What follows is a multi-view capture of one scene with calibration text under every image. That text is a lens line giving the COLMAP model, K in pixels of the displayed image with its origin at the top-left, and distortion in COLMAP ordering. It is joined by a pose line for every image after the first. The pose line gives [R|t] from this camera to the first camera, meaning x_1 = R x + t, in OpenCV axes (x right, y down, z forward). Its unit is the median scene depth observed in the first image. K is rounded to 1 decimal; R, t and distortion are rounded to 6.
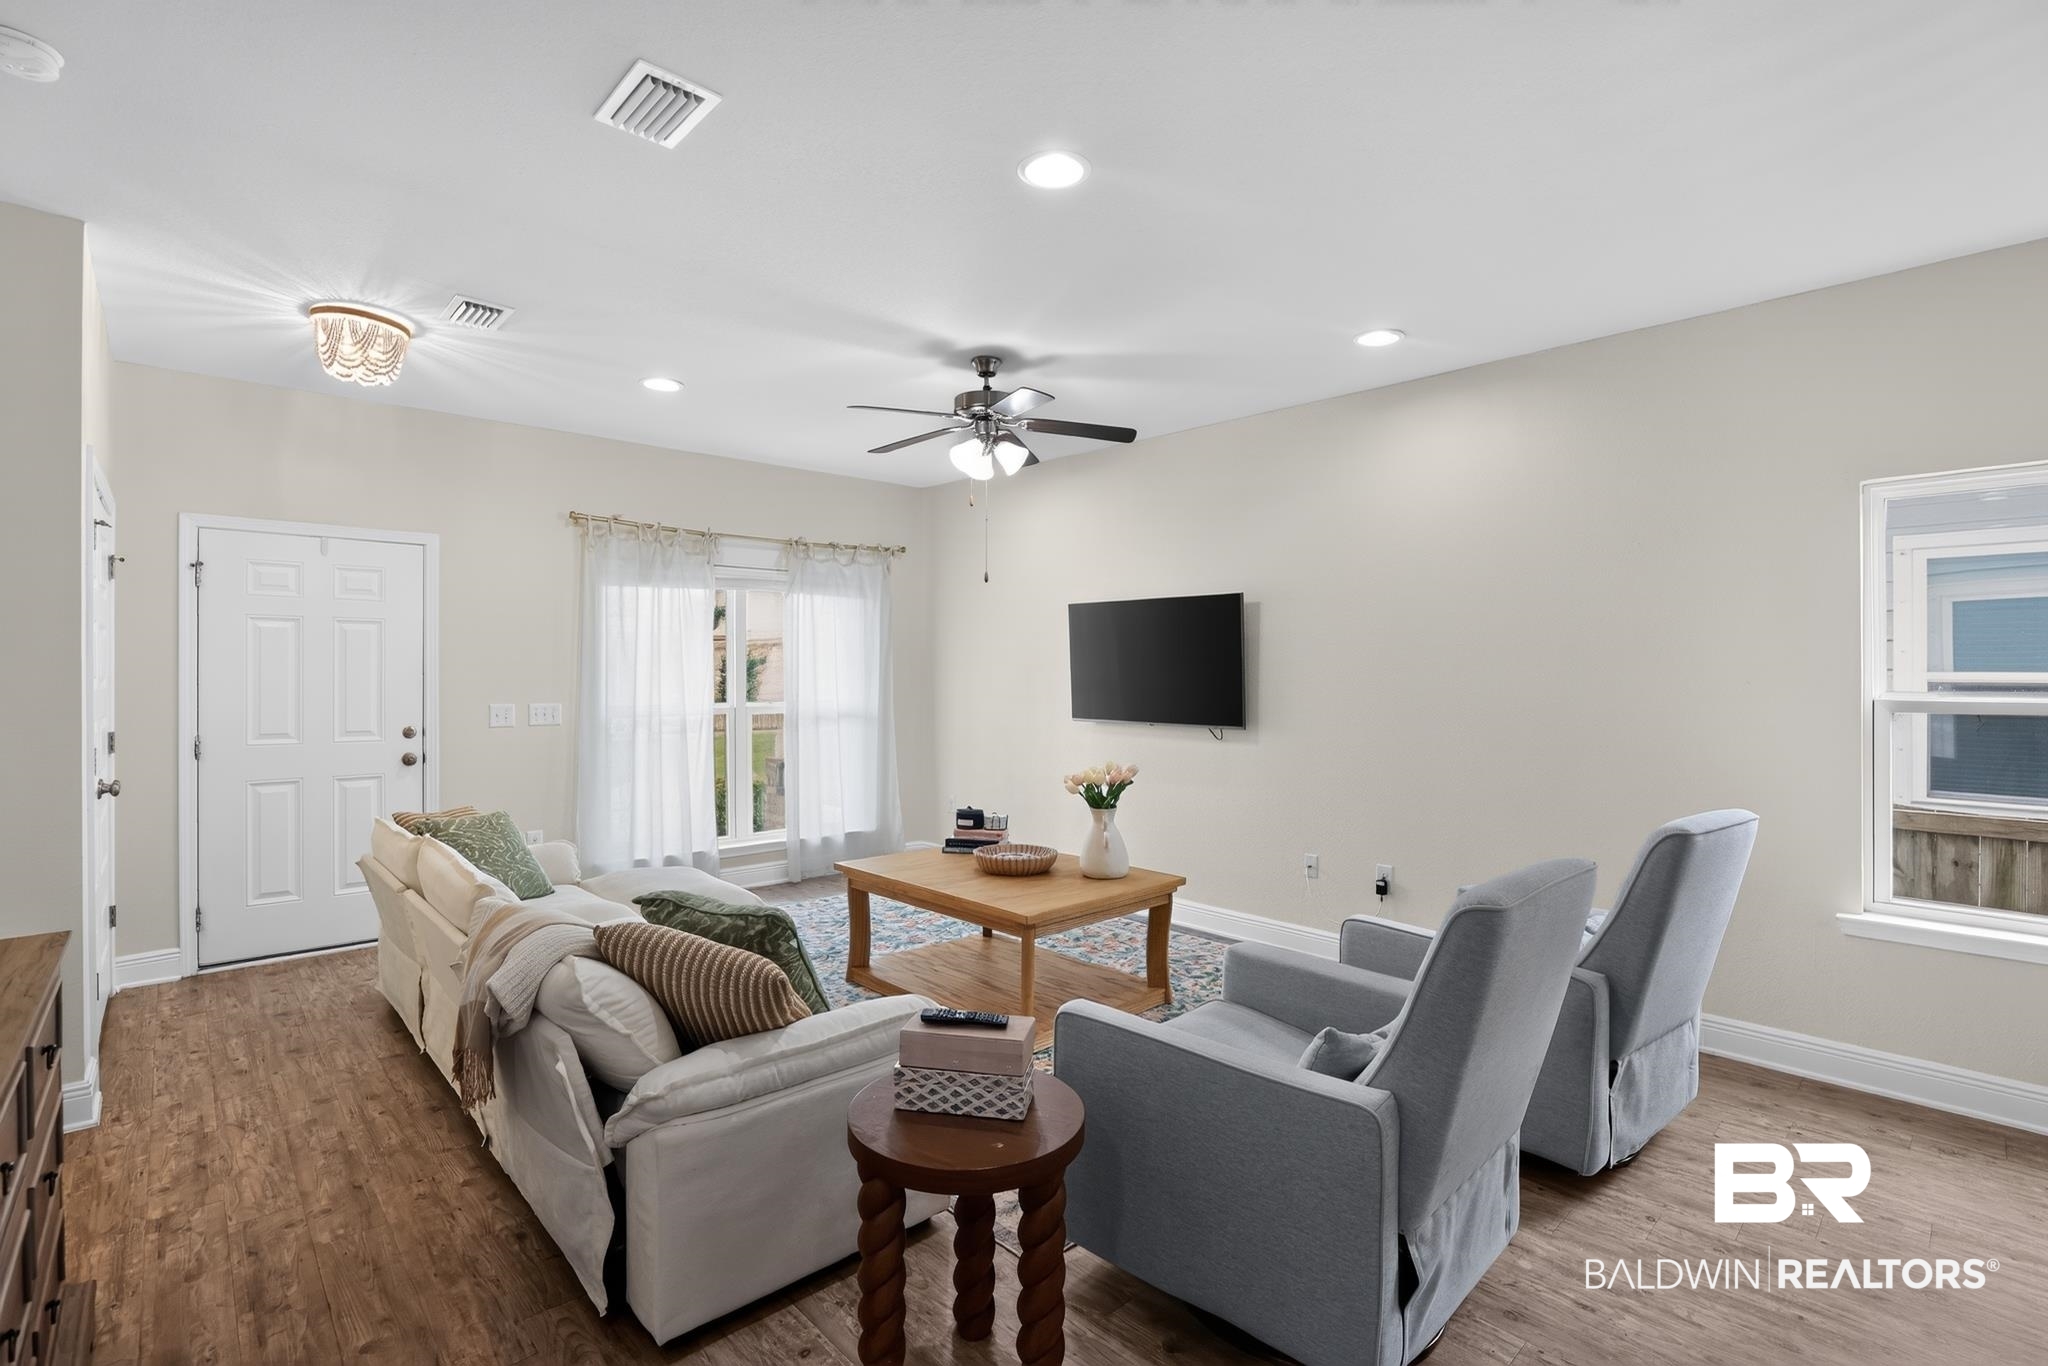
lens RADIAL K [[935.7, 0, 1016.0], [0, 935.7, 666.3], [0, 0, 1]] dist [-0.027853, 0.001572]
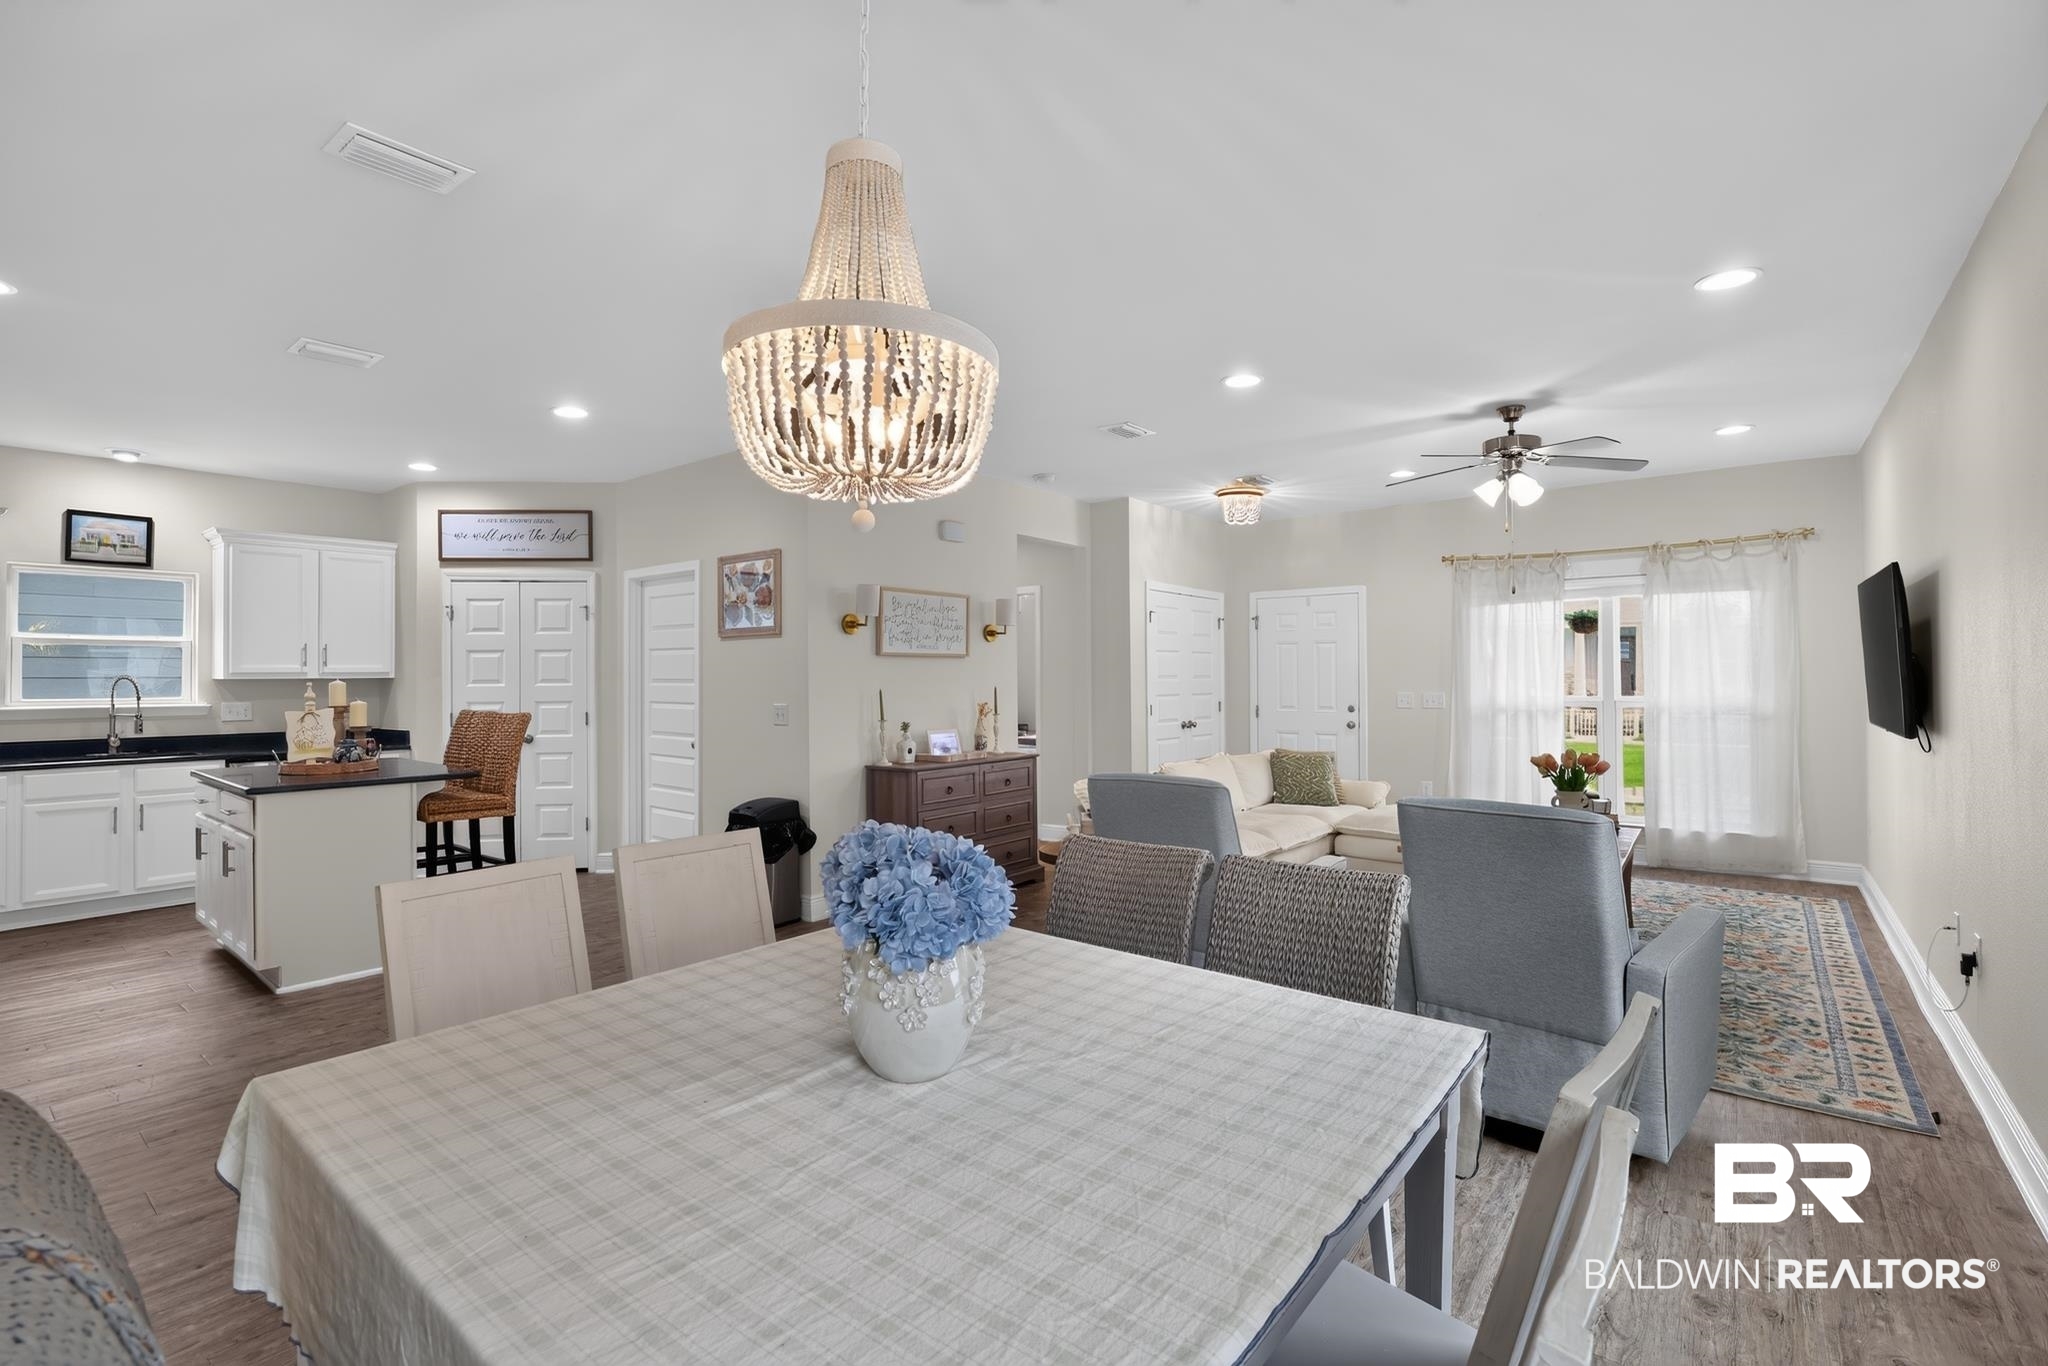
lens RADIAL K [[935.7, 0, 1024.9], [0, 935.7, 671.9], [0, 0, 1]] dist [-0.027853, 0.001572]
pose [[0.158807, -0.006219, -0.987290, 0.791891], [0.010794, 0.999931, -0.004563, 0.006634], [0.987251, -0.009932, 0.158863, 0.146304]]
